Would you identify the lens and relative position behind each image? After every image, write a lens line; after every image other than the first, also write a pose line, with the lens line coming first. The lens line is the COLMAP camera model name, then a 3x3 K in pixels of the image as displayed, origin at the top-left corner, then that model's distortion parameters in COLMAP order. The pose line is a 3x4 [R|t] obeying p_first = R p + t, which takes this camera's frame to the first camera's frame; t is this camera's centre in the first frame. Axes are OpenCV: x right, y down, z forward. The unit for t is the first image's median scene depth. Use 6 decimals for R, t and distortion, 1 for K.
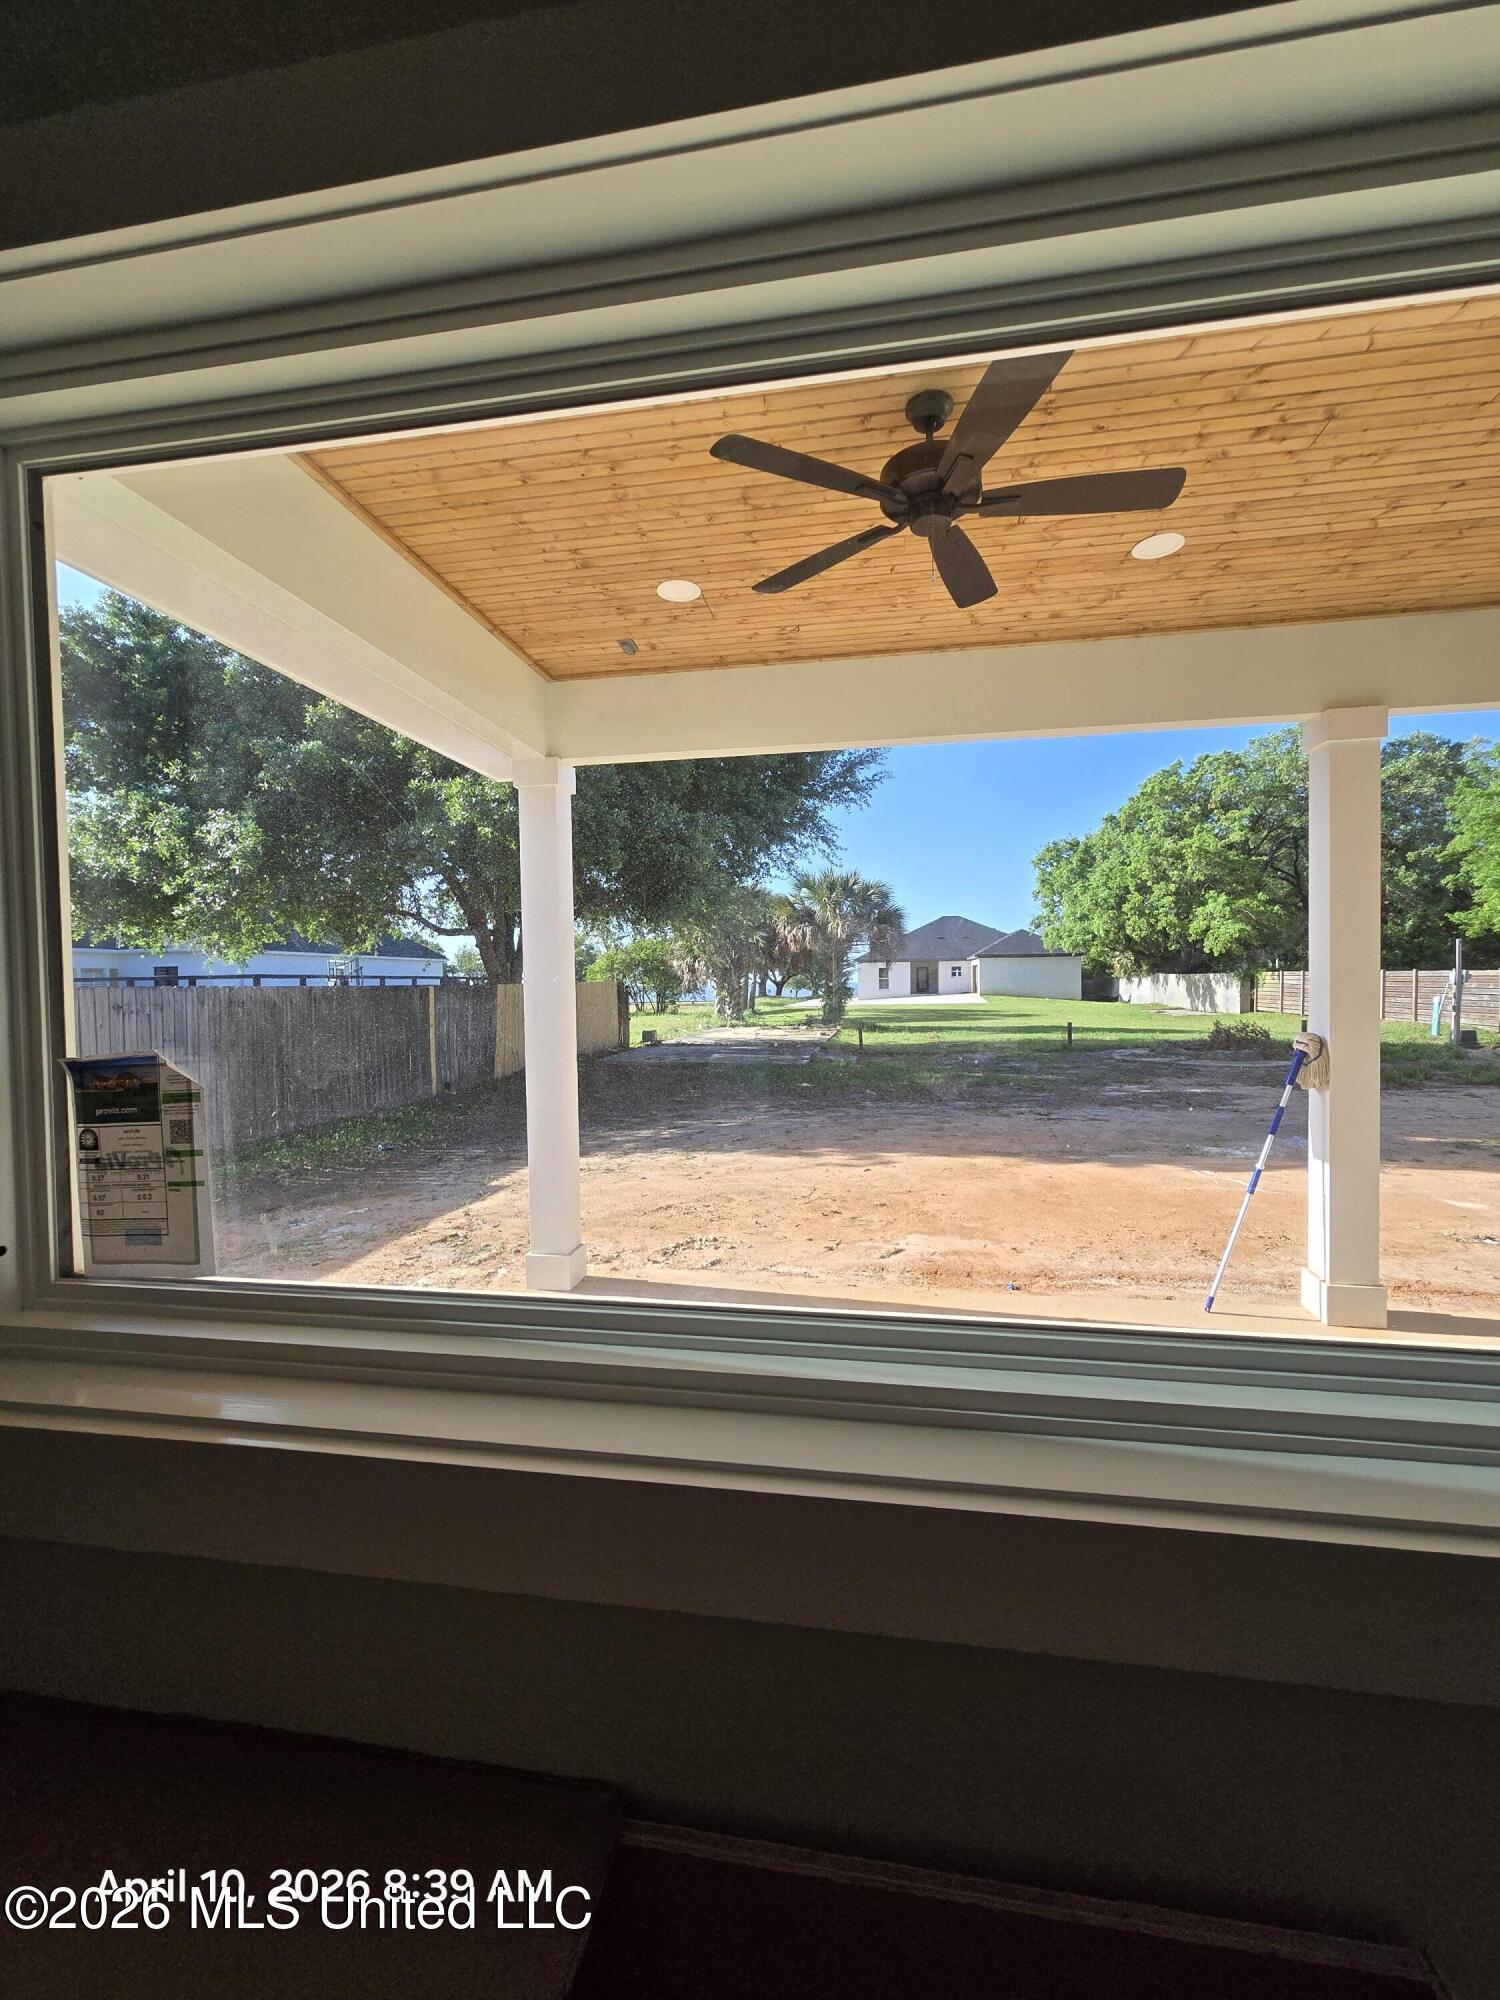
lens RADIAL K [[823.7, 0, 759.7], [0, 823.7, 1004.7], [0, 0, 1]] dist [0.003720, -0.000571]
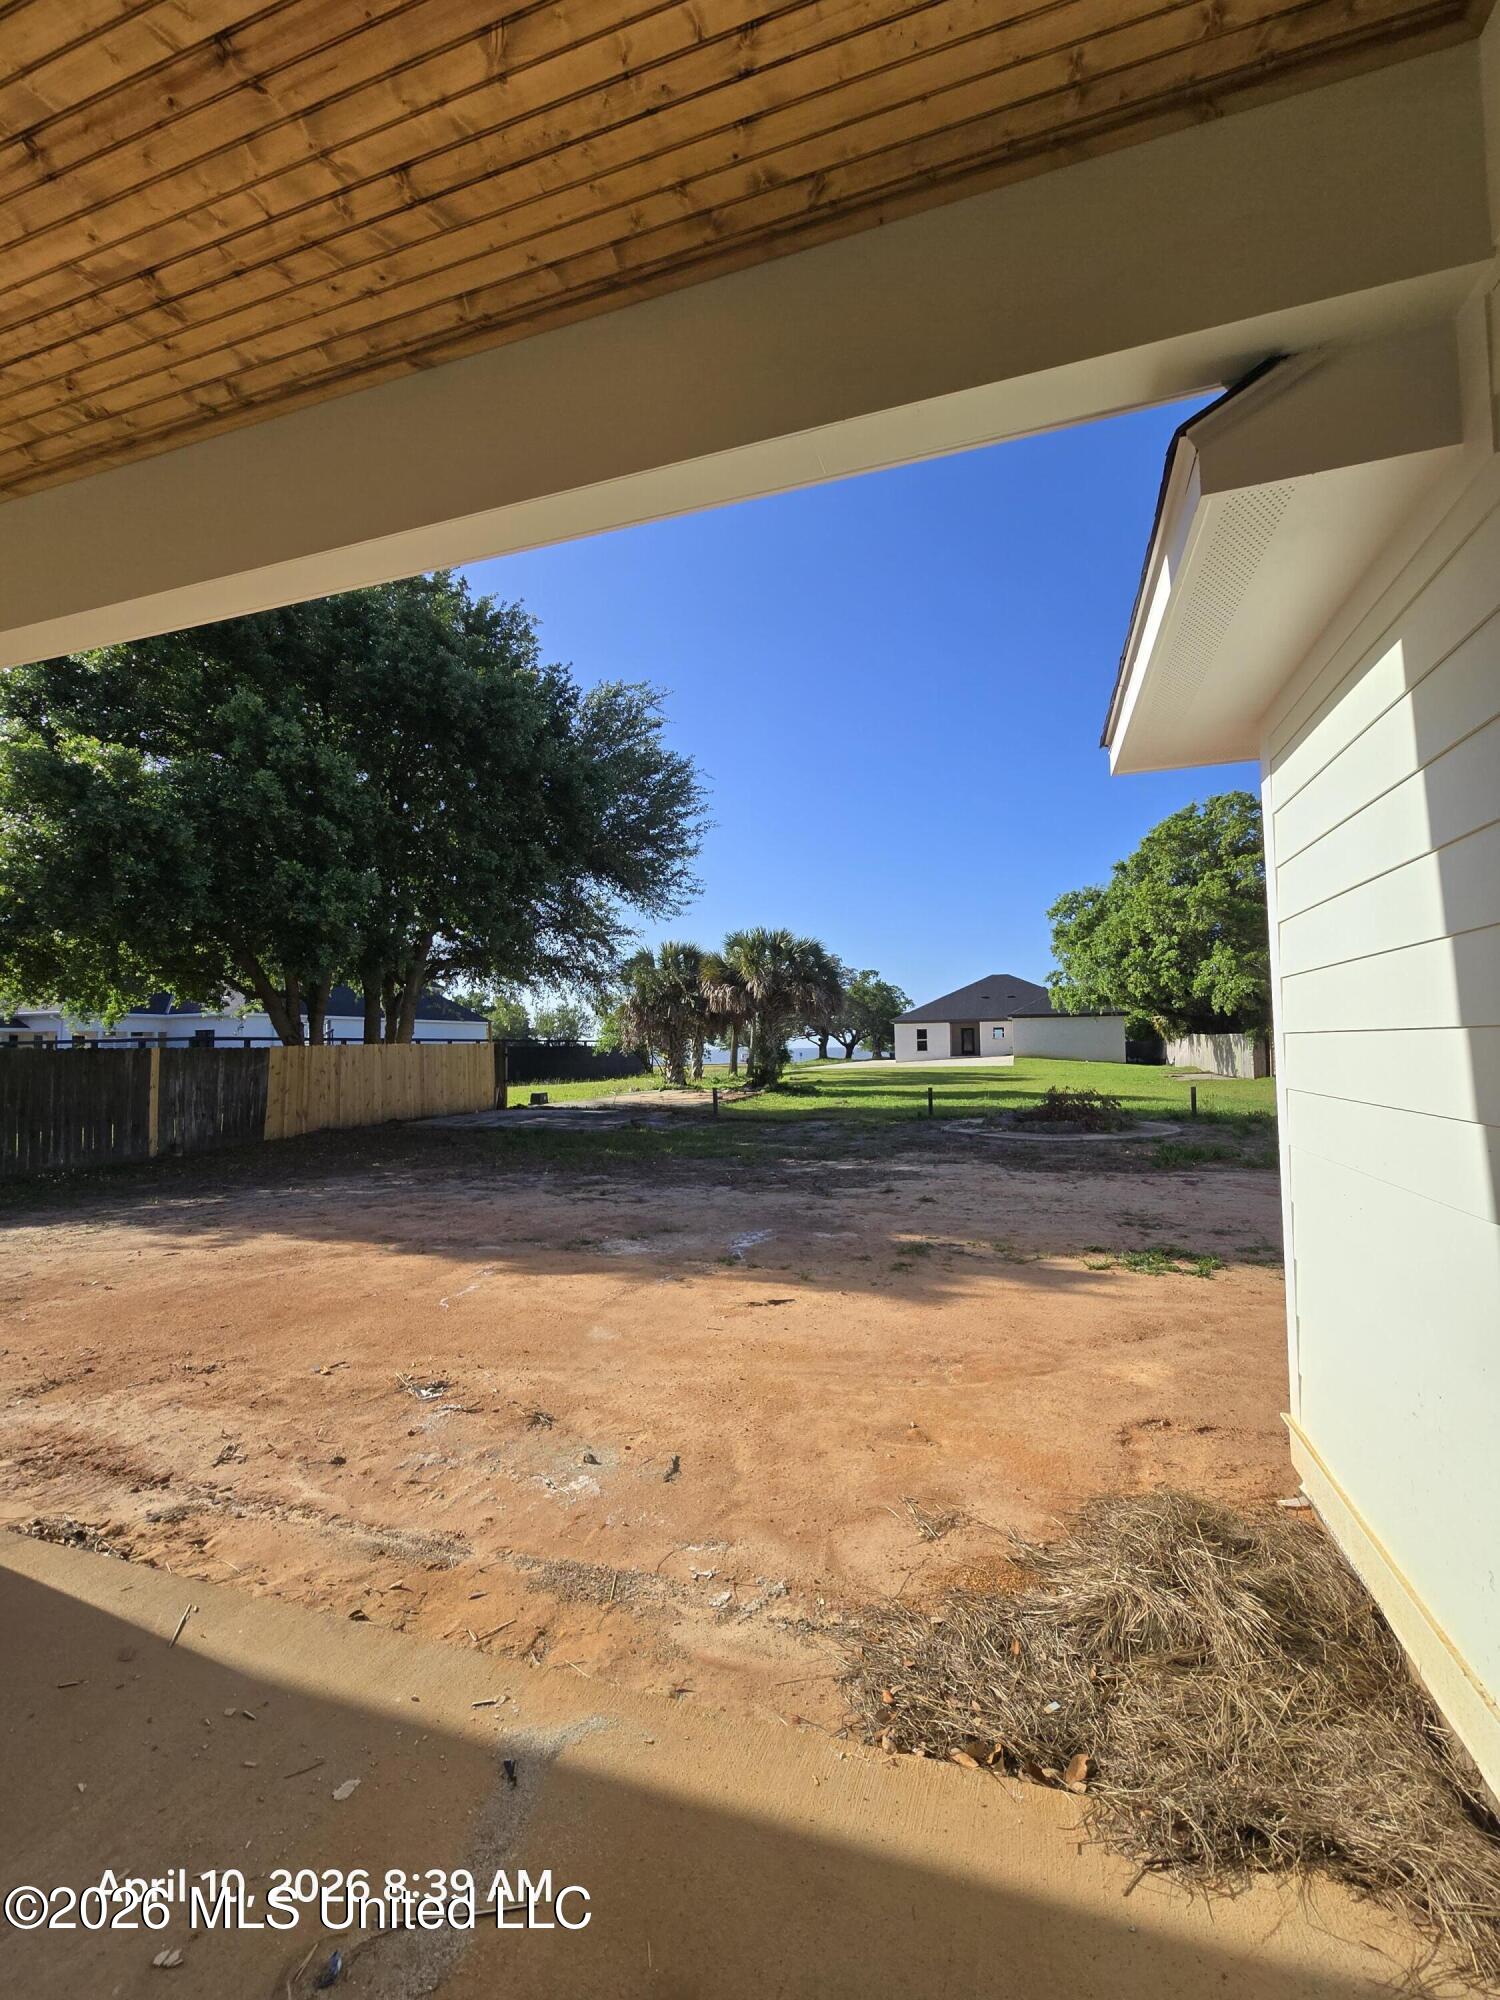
lens RADIAL K [[823.7, 0, 759.7], [0, 823.7, 1004.7], [0, 0, 1]] dist [0.003720, -0.000571]
pose [[0.989090, -0.007302, -0.147131, 0.170619], [-0.003764, 0.997192, -0.074794, -0.000566], [0.147264, 0.074532, 0.986285, 0.038453]]
